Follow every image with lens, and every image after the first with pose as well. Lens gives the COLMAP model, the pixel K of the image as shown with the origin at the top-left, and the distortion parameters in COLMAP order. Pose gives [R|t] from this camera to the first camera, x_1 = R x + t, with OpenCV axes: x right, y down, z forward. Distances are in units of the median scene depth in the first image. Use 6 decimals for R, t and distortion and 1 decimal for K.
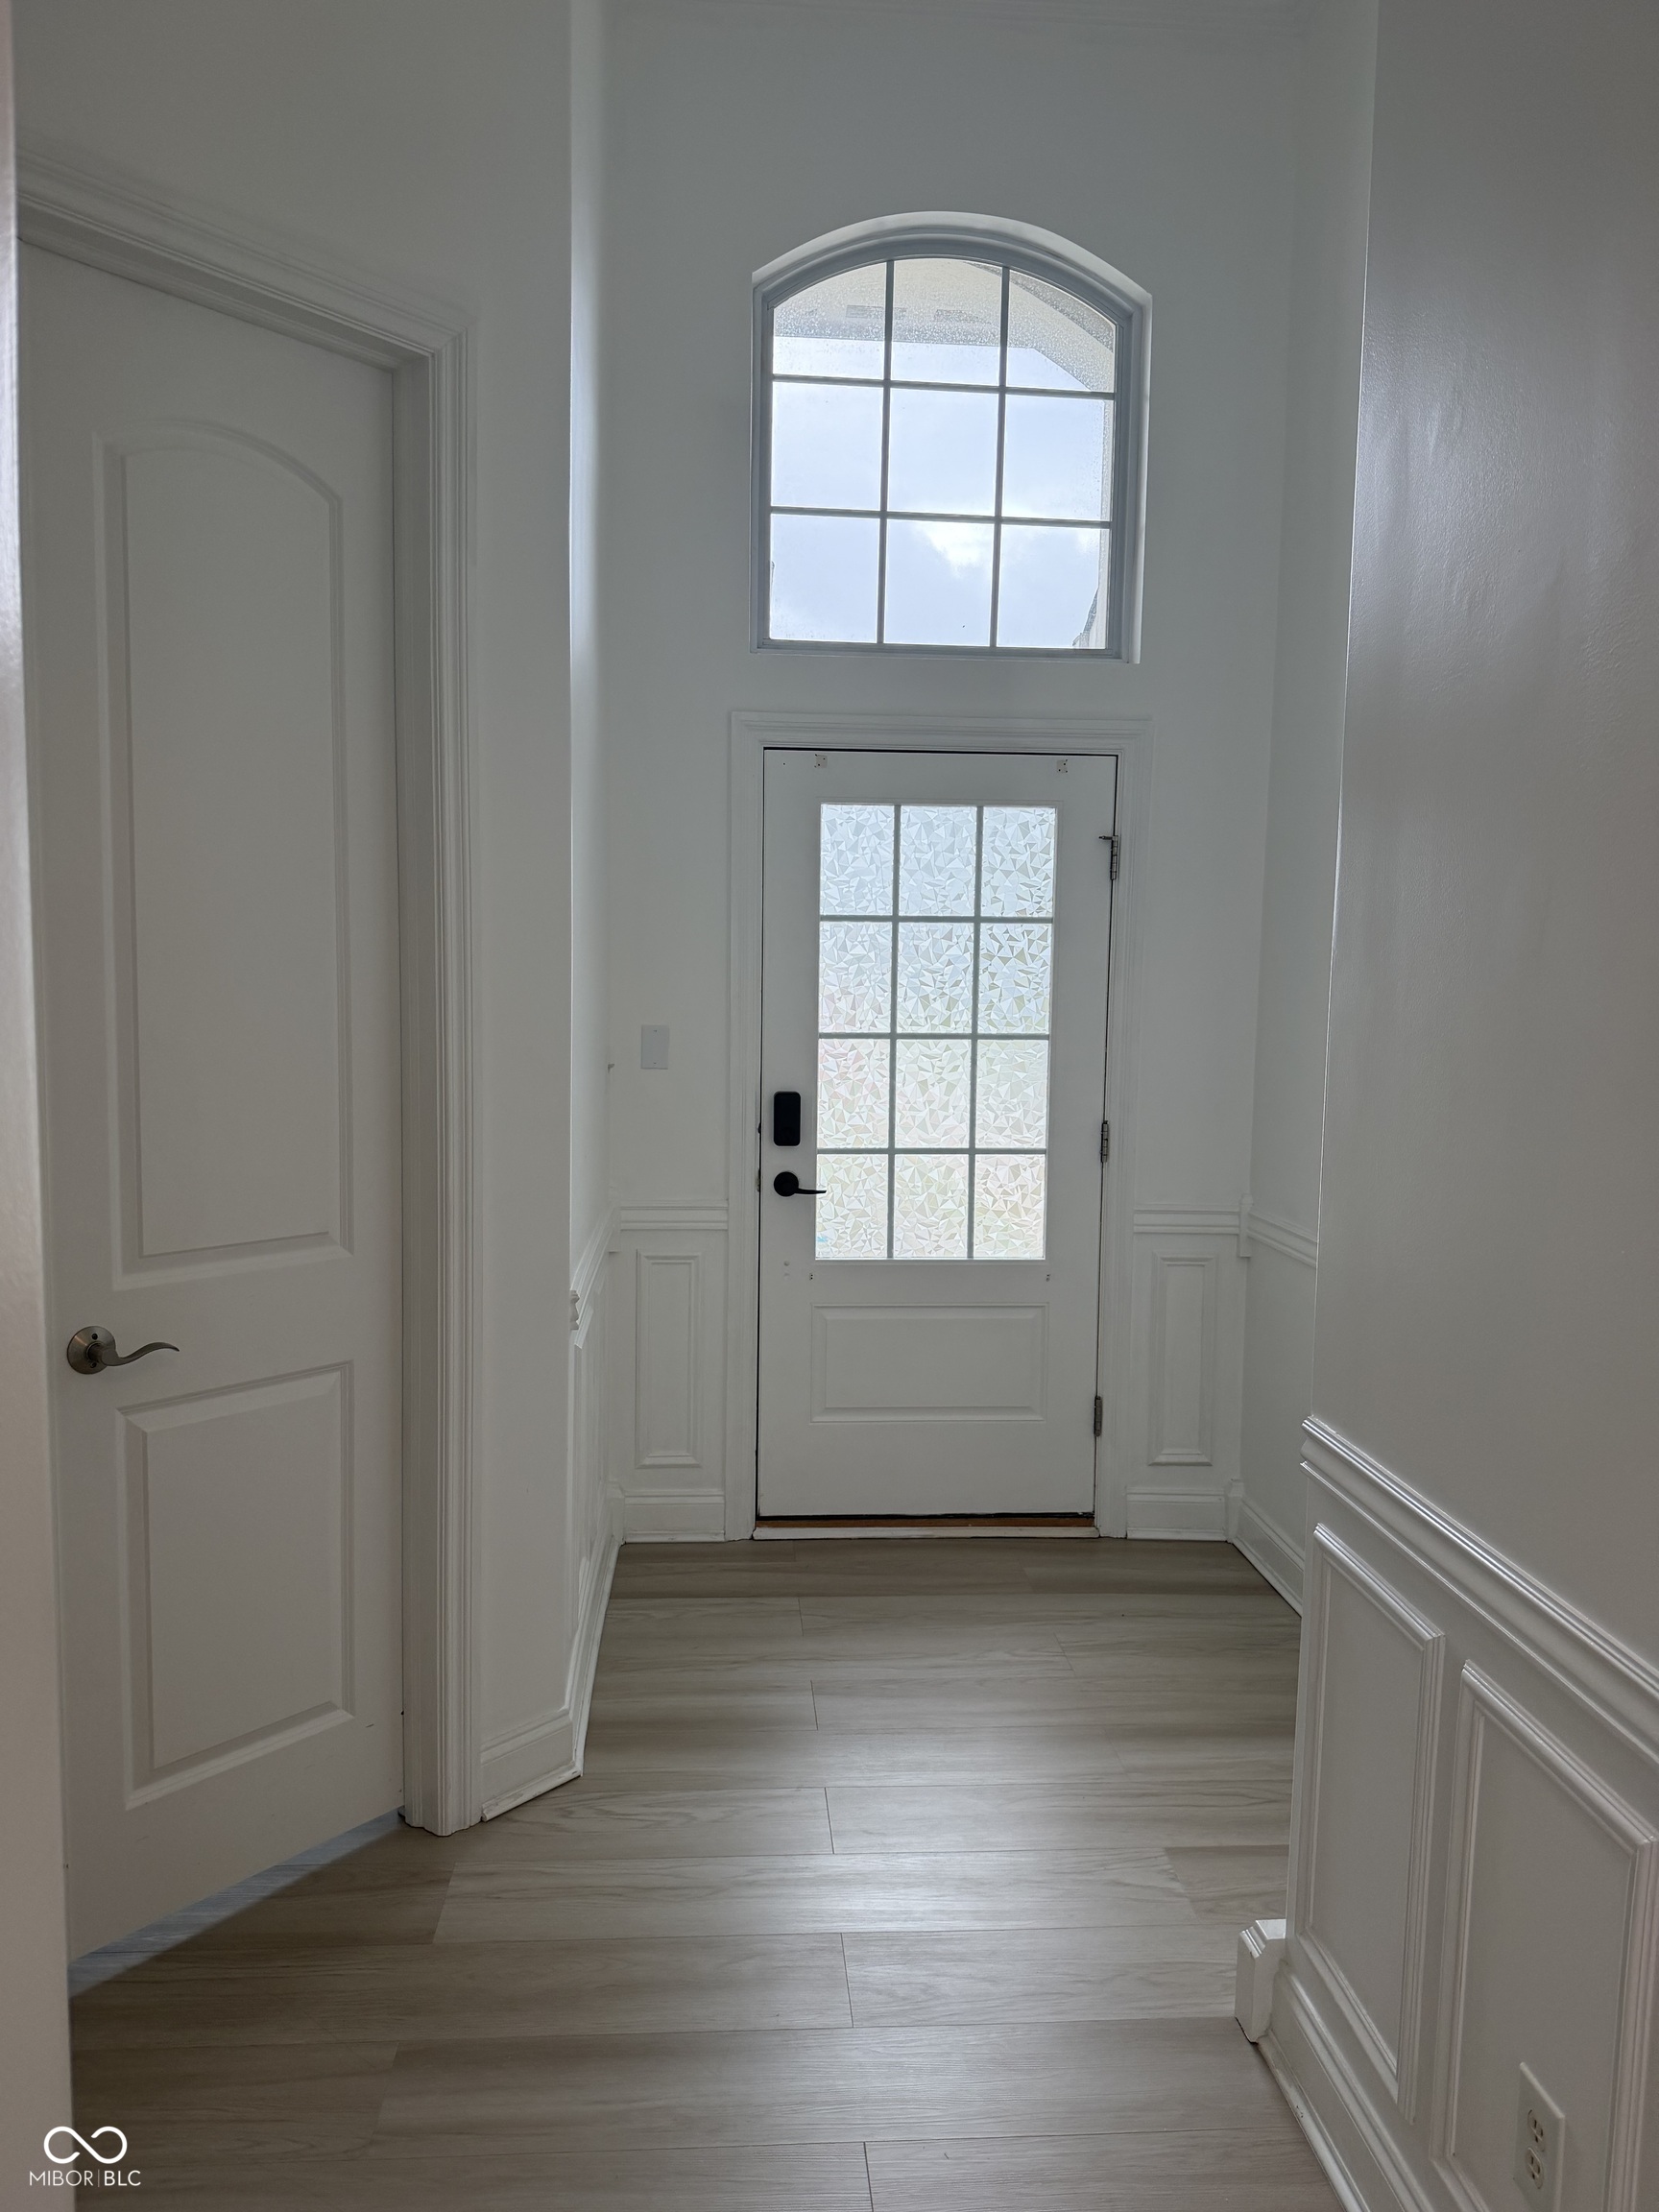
lens RADIAL K [[1542.1, 0, 810.0], [0, 1542.1, 1112.8], [0, 0, 1]] dist [0.134031, -0.138927]
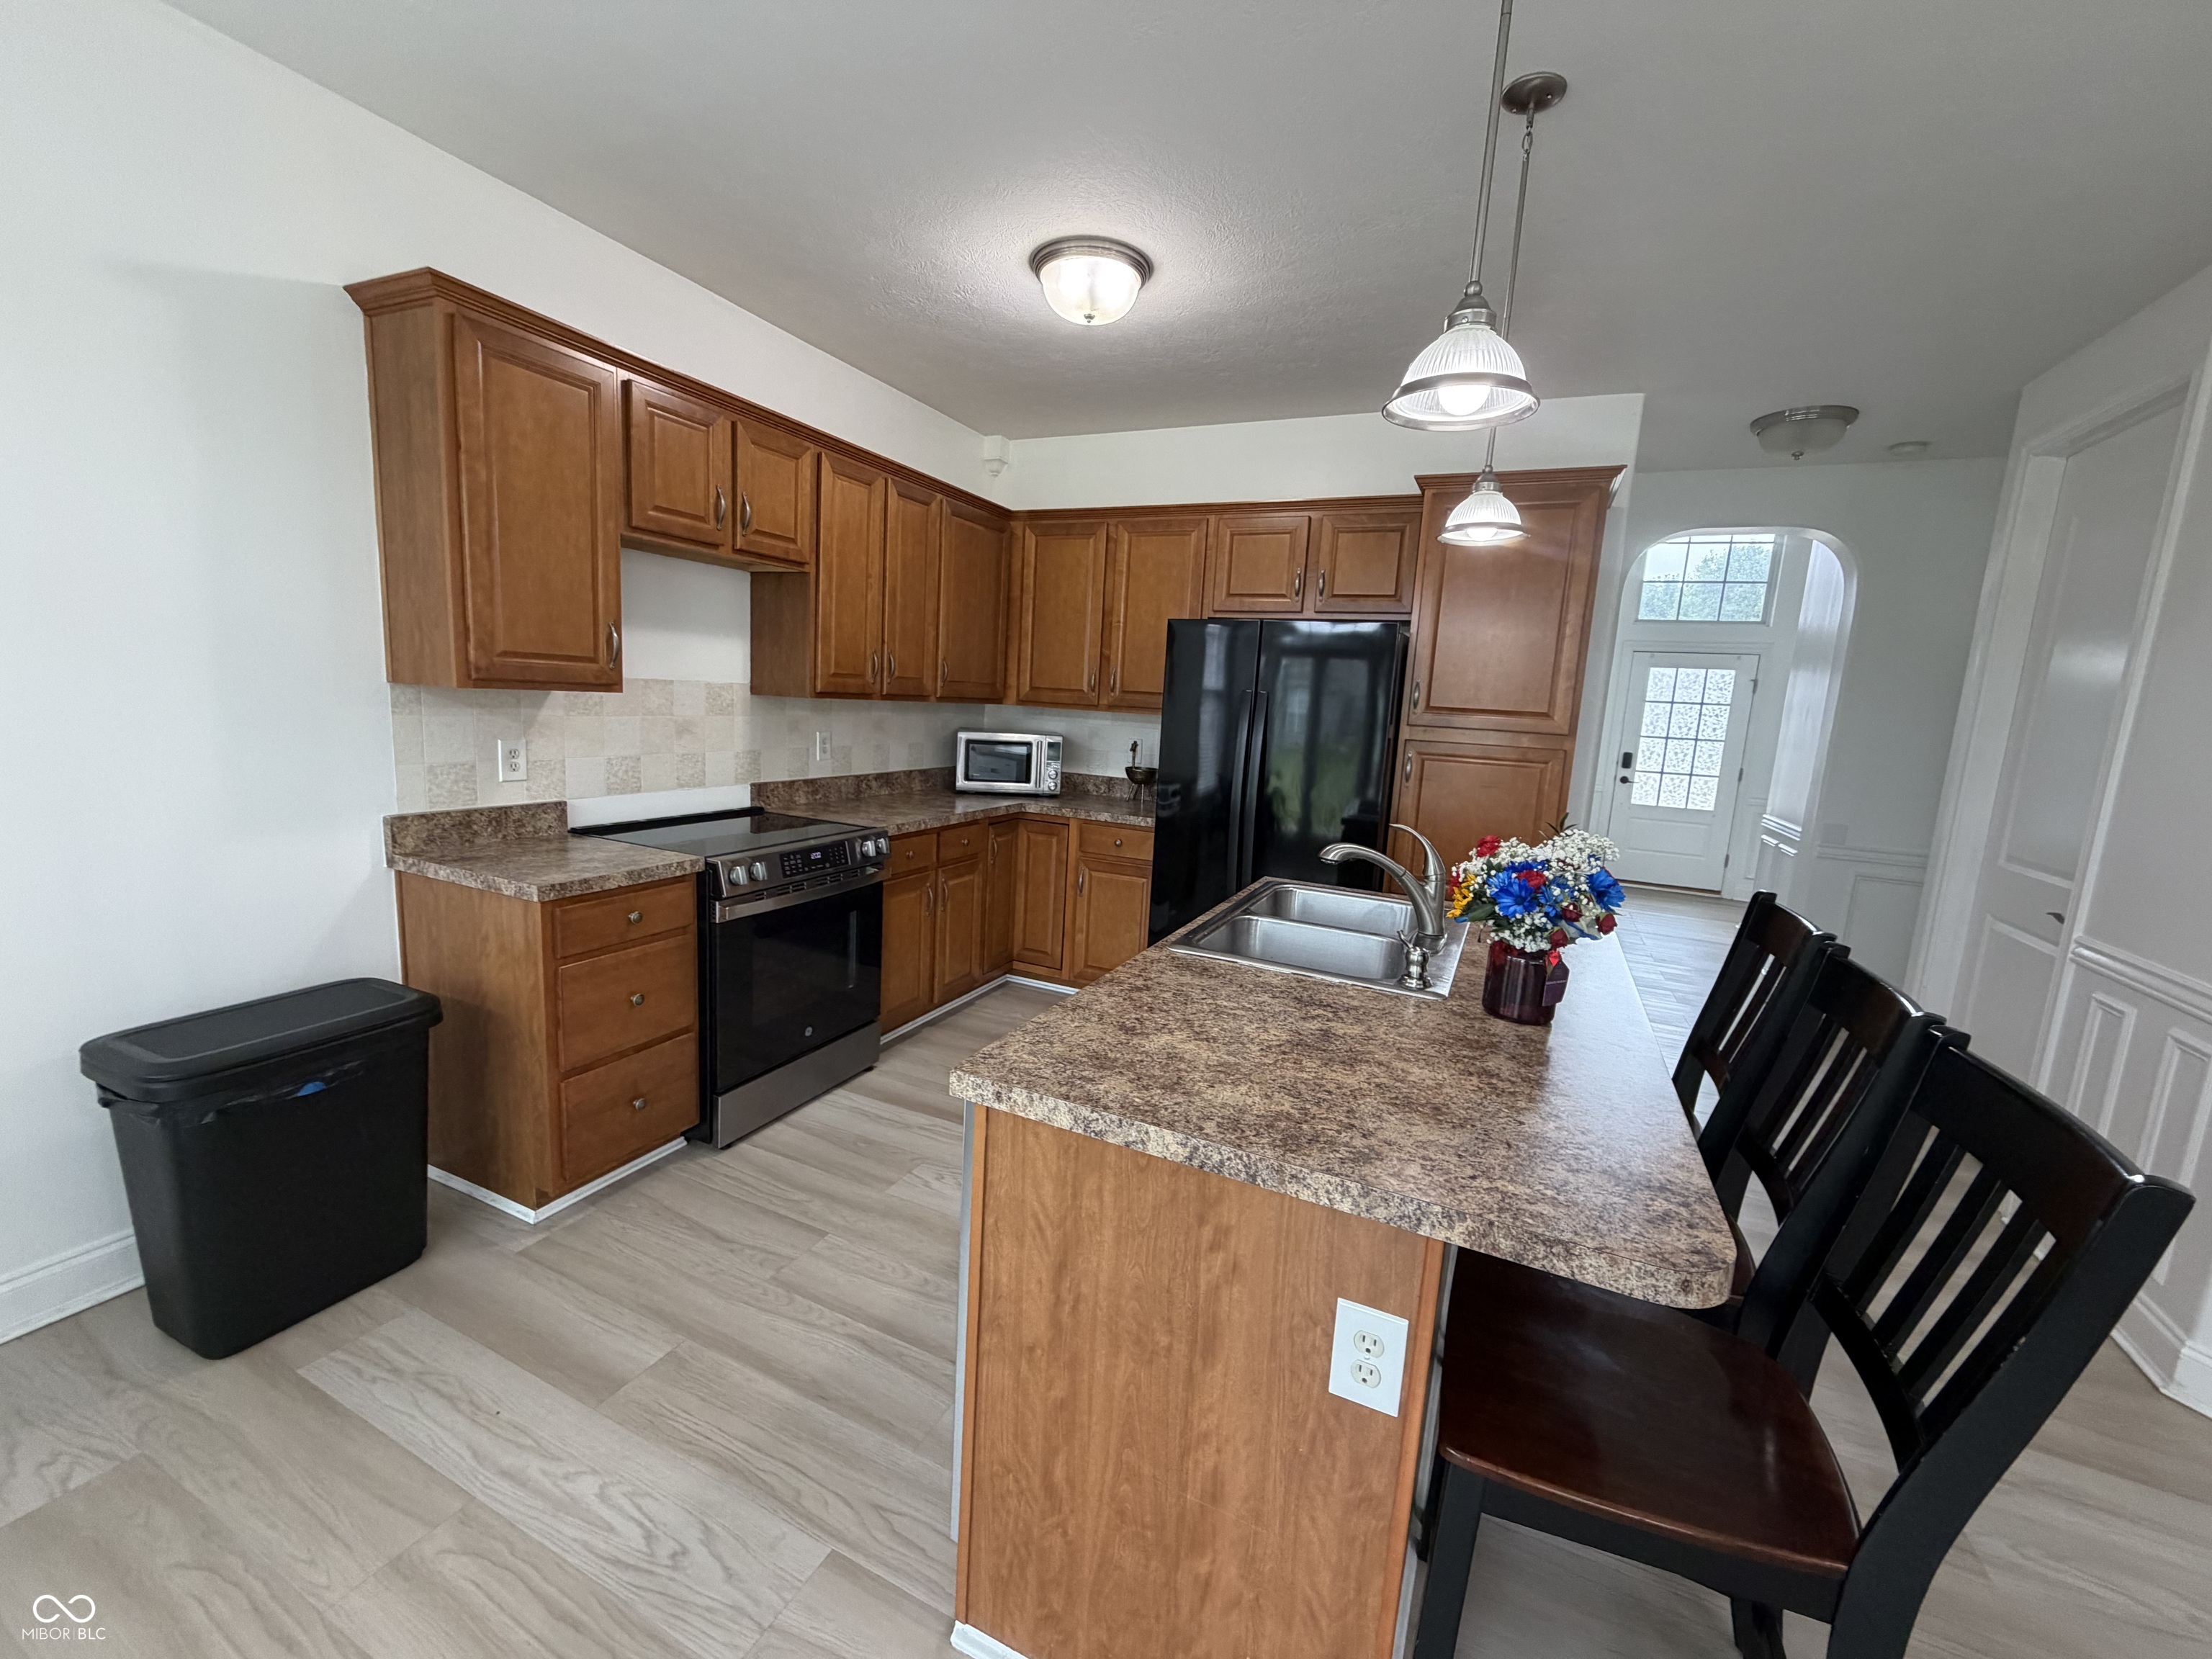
lens RADIAL K [[879.3, 0, 1101.9], [0, 879.3, 827.6], [0, 0, 1]] dist [-0.000311, -0.000010]
pose [[0.876200, 0.104992, -0.470373, -0.100833], [-0.088366, 0.994435, 0.057362, 0.140743], [0.473778, -0.008695, 0.880601, -1.232605]]
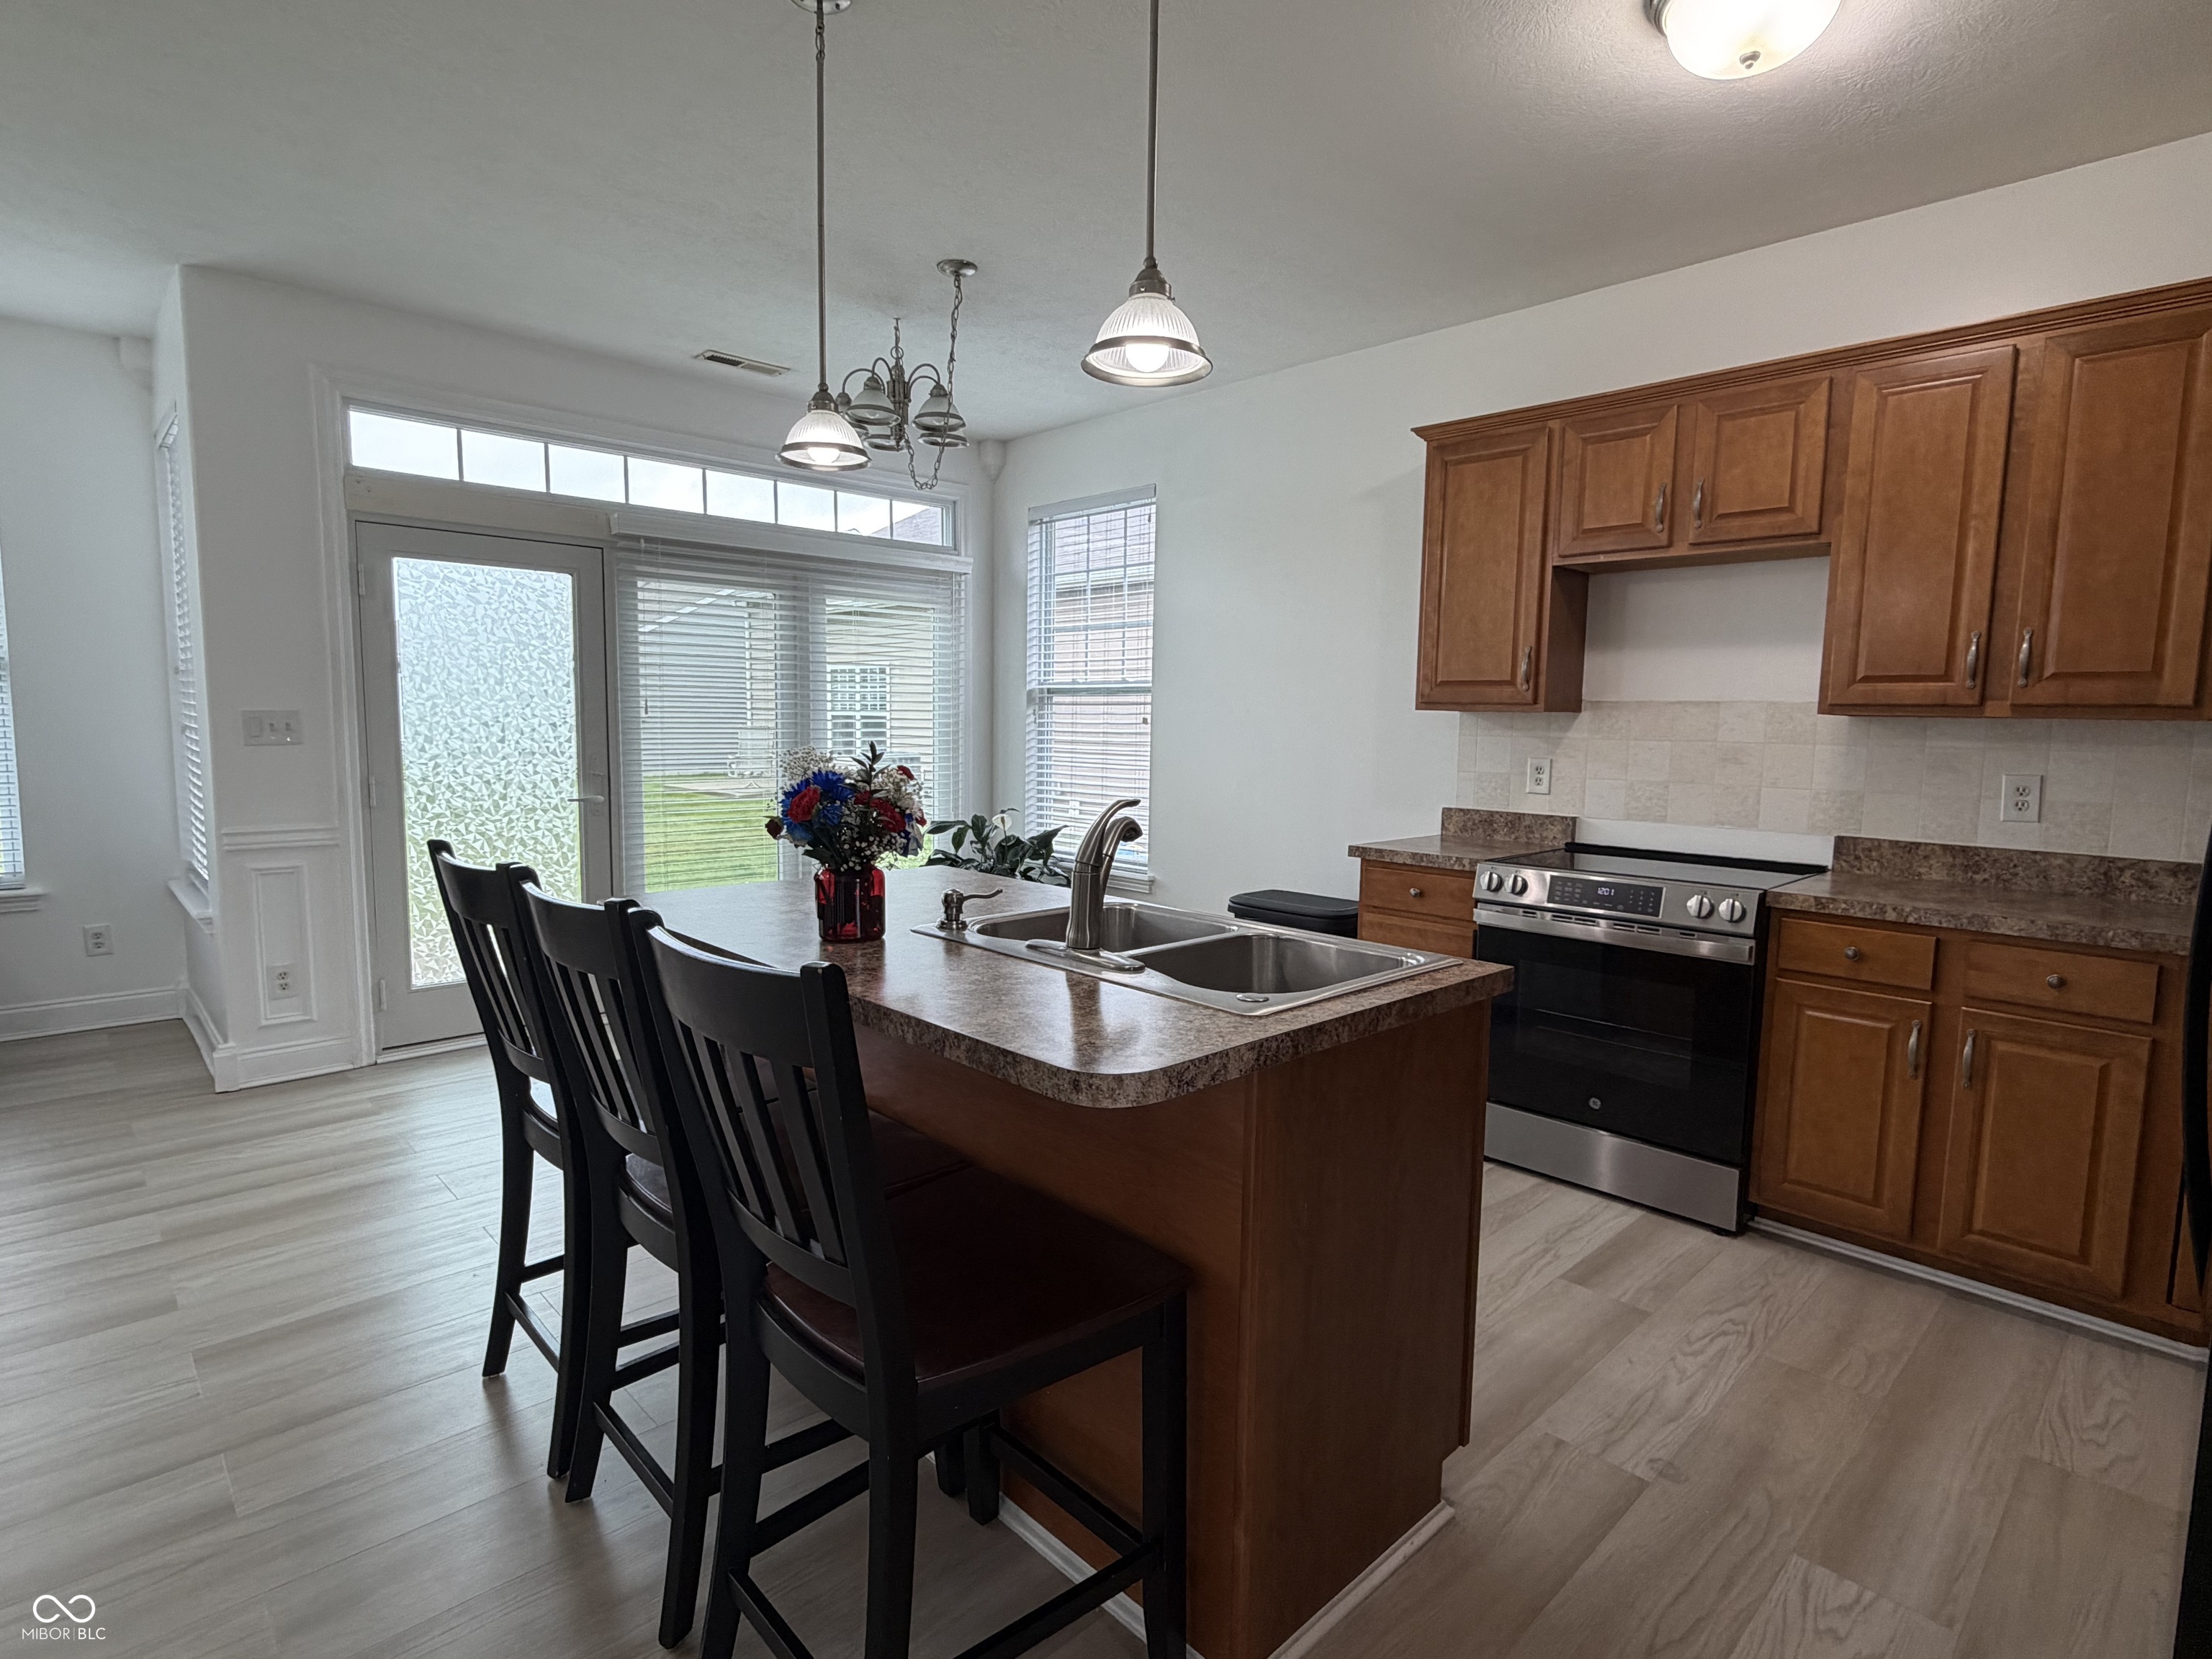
lens RADIAL K [[1120.1, 0, 1106.0], [0, 1120.1, 829.5], [0, 0, 1]] dist [0.000259, -0.000579]
pose [[-0.762141, 0.039784, -0.646188, 0.113510], [-0.089470, 0.982061, 0.165987, 0.086248], [0.641200, 0.184320, -0.744909, -0.385418]]
